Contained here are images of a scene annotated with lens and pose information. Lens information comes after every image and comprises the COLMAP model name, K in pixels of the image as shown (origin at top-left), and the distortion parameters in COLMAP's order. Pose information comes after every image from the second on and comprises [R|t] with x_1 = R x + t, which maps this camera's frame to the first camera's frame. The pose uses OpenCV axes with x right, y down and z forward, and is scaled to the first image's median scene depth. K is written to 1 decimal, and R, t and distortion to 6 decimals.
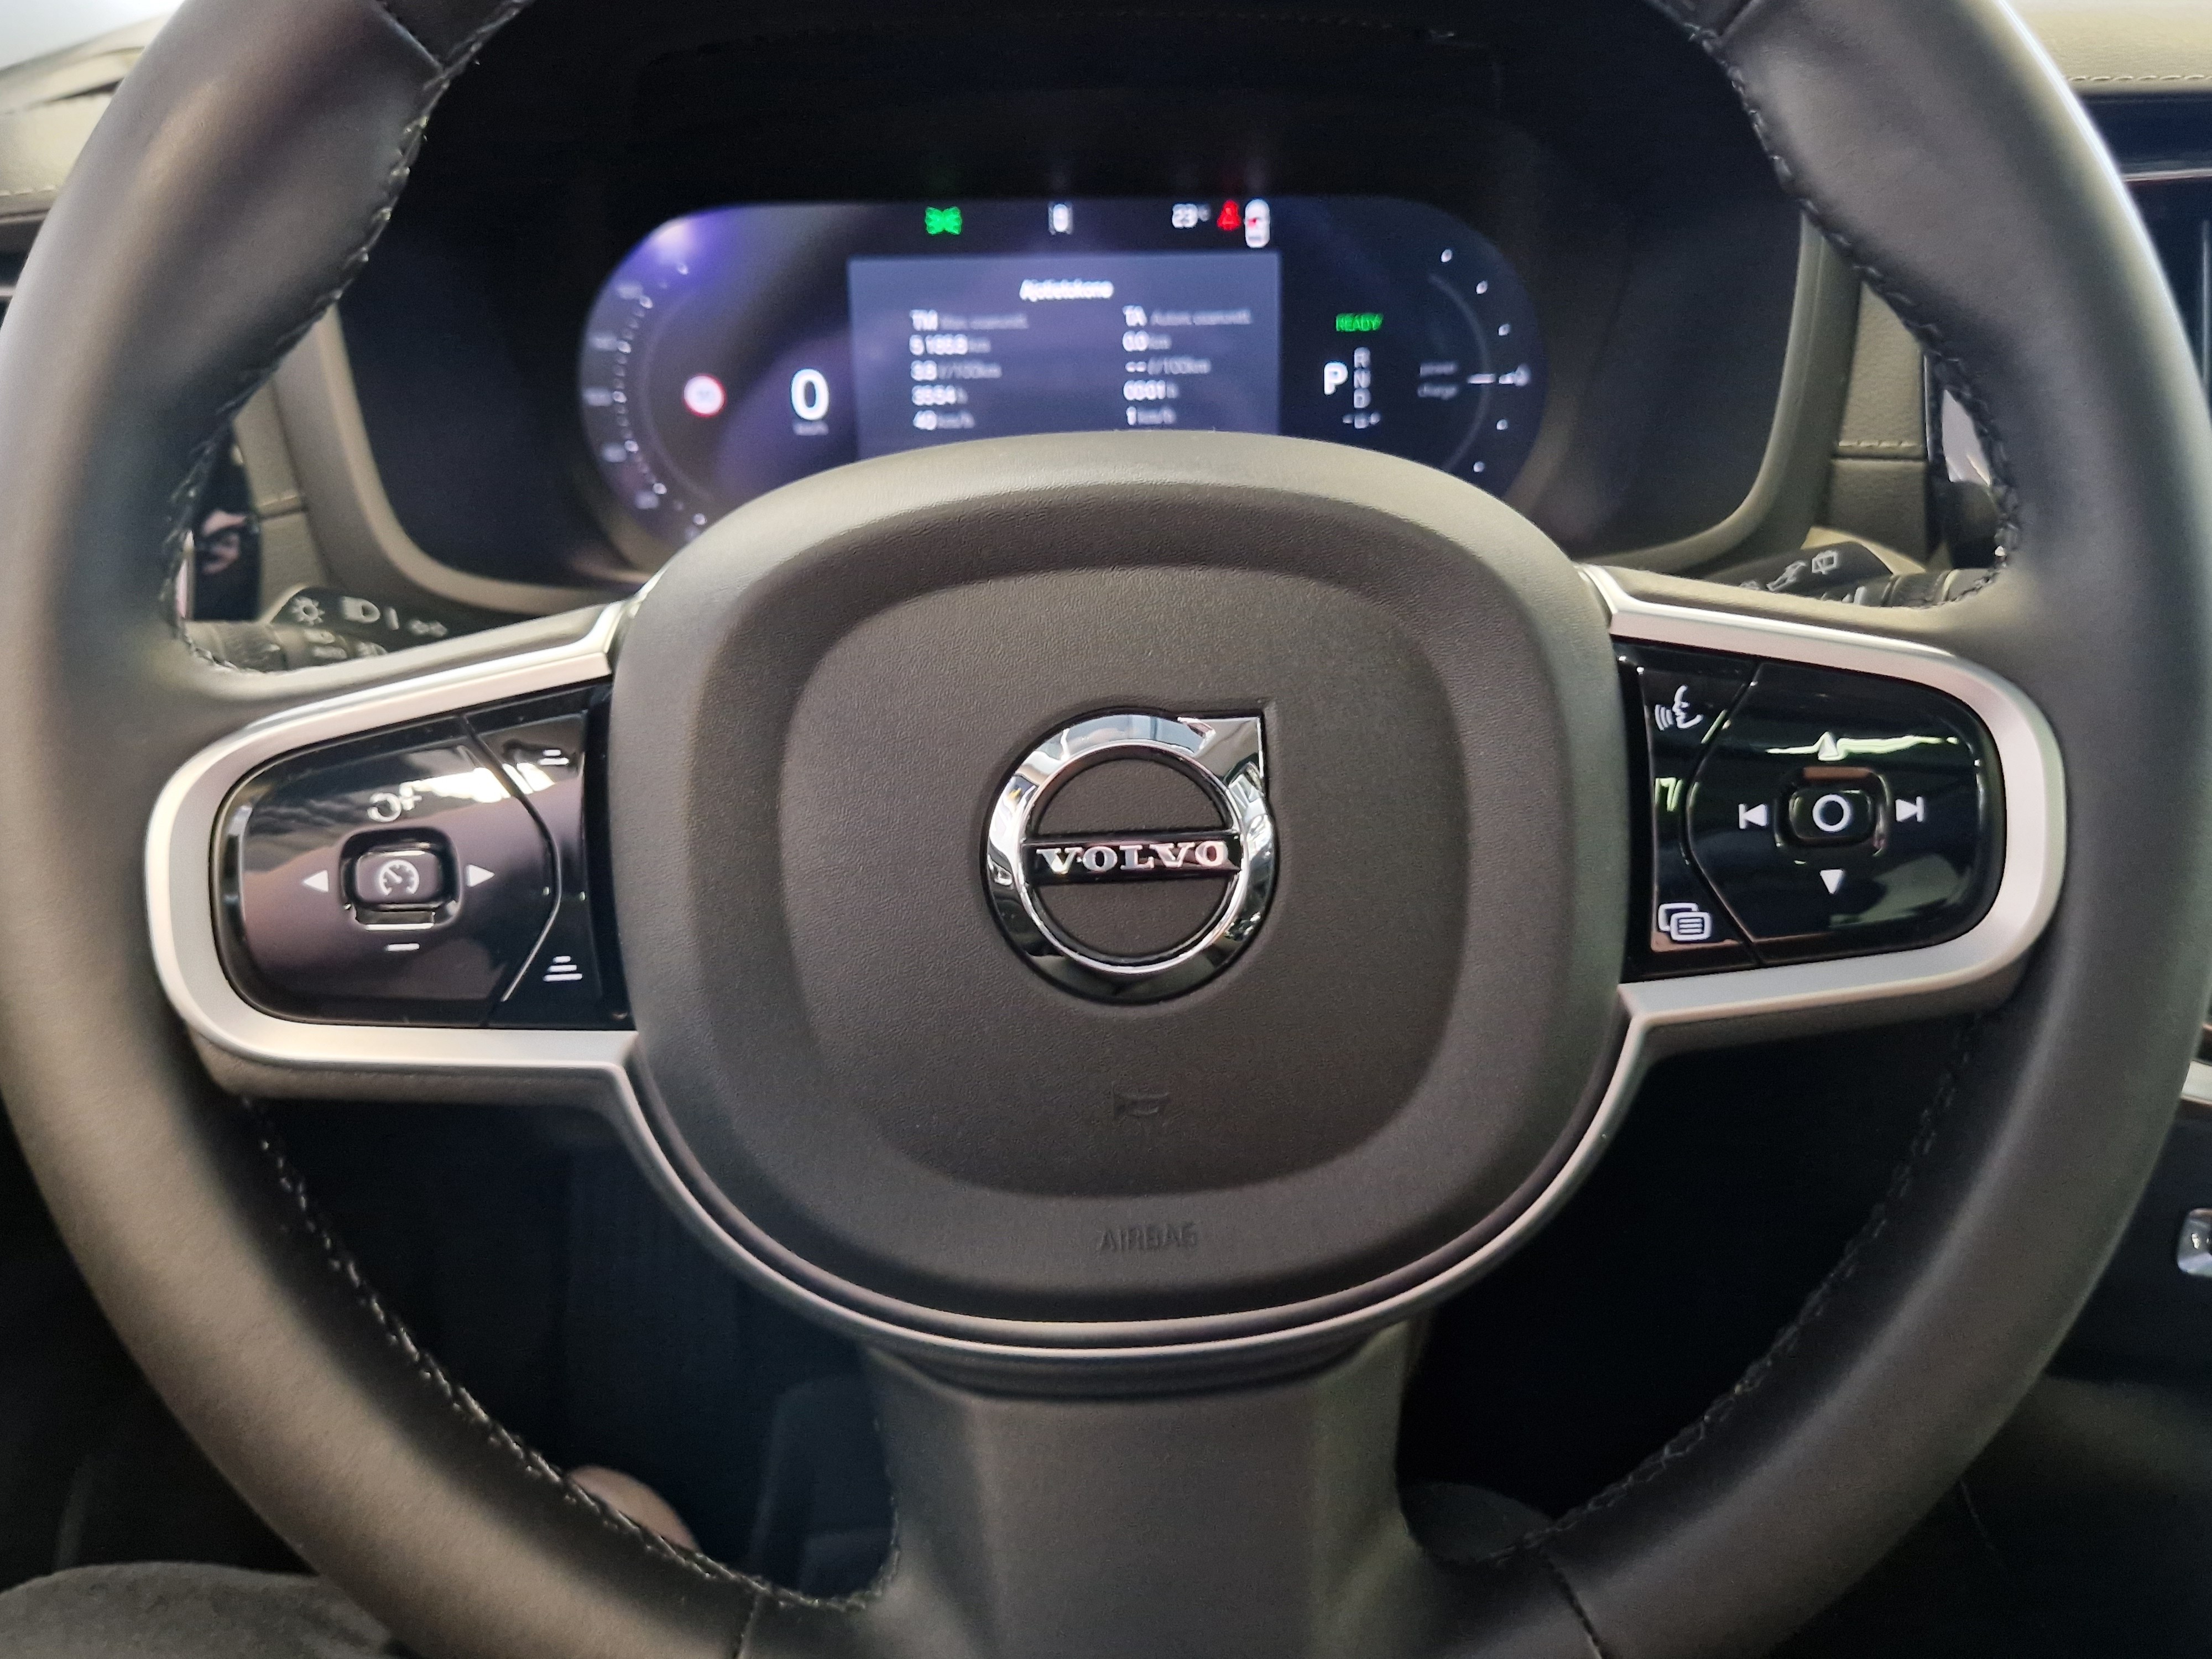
lens RADIAL K [[1548.6, 0, 1105.1], [0, 1548.6, 776.4], [0, 0, 1]] dist [0.037583, -0.004711]
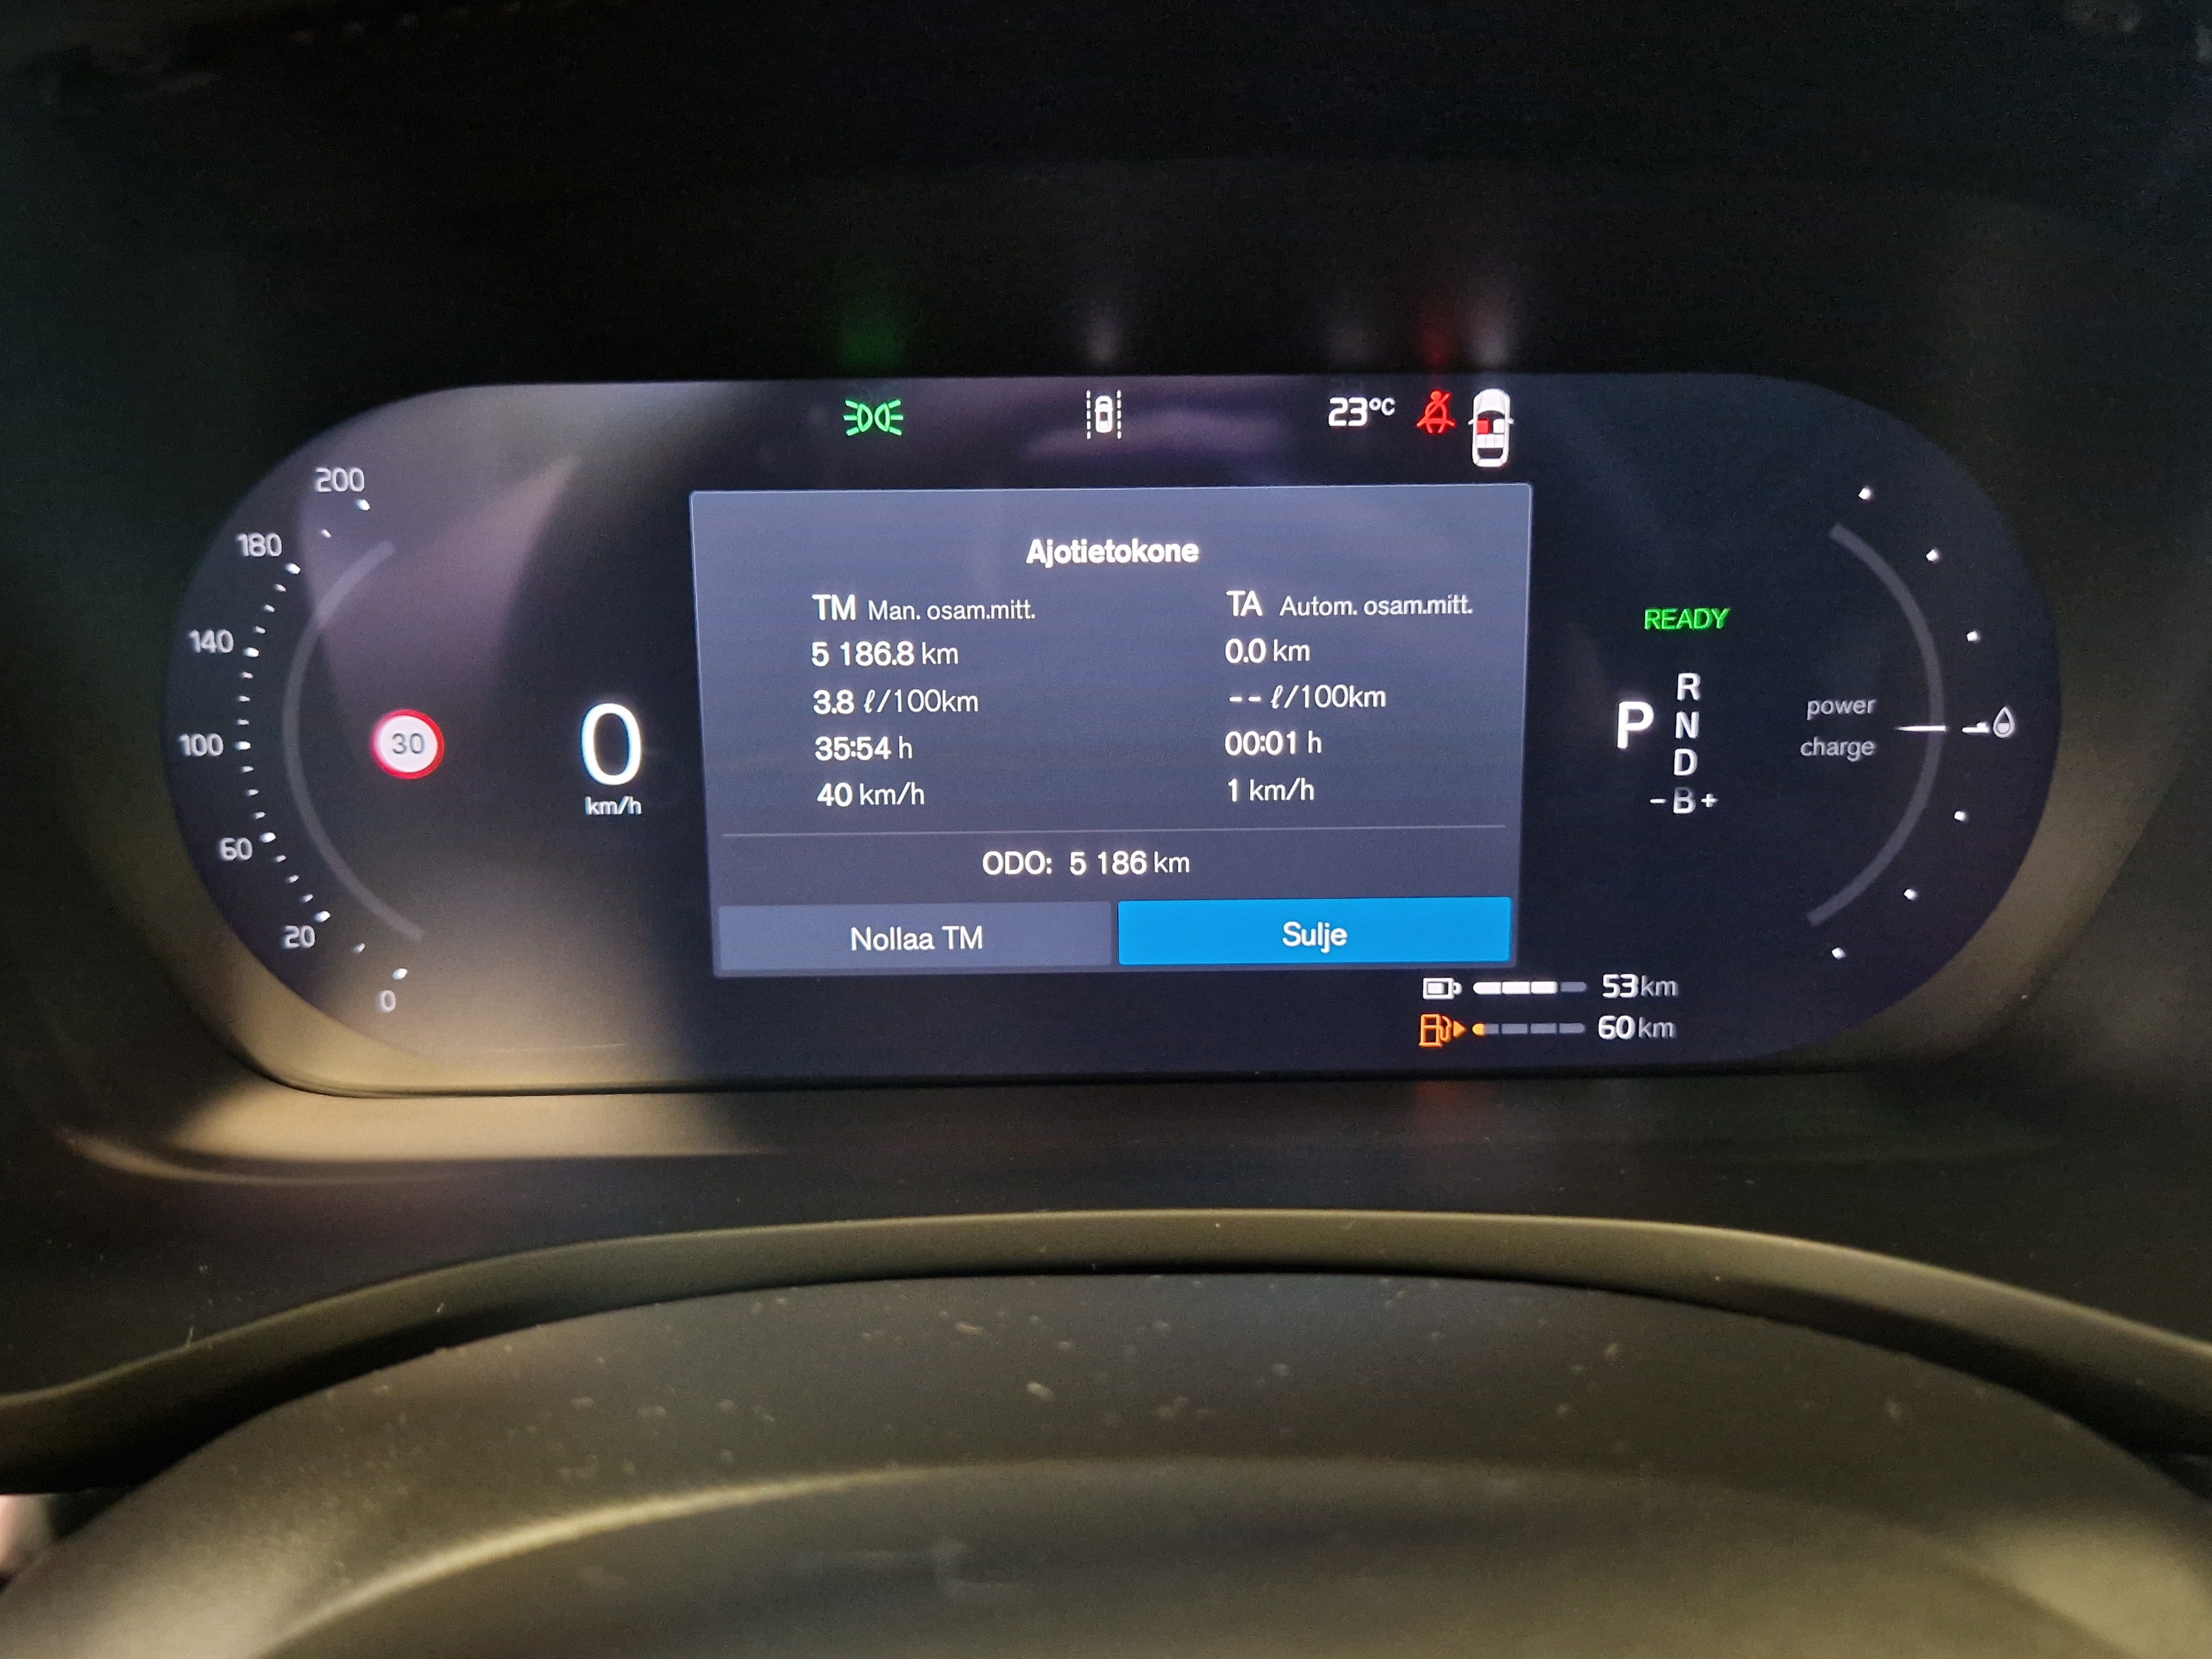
lens RADIAL K [[1548.6, 0, 1105.1], [0, 1548.6, 776.4], [0, 0, 1]] dist [0.037583, -0.004711]
pose [[0.999578, 0.010774, -0.026991, -0.012703], [-0.016159, 0.977986, -0.208044, -0.131926], [0.024156, 0.208392, 0.977747, 0.507698]]
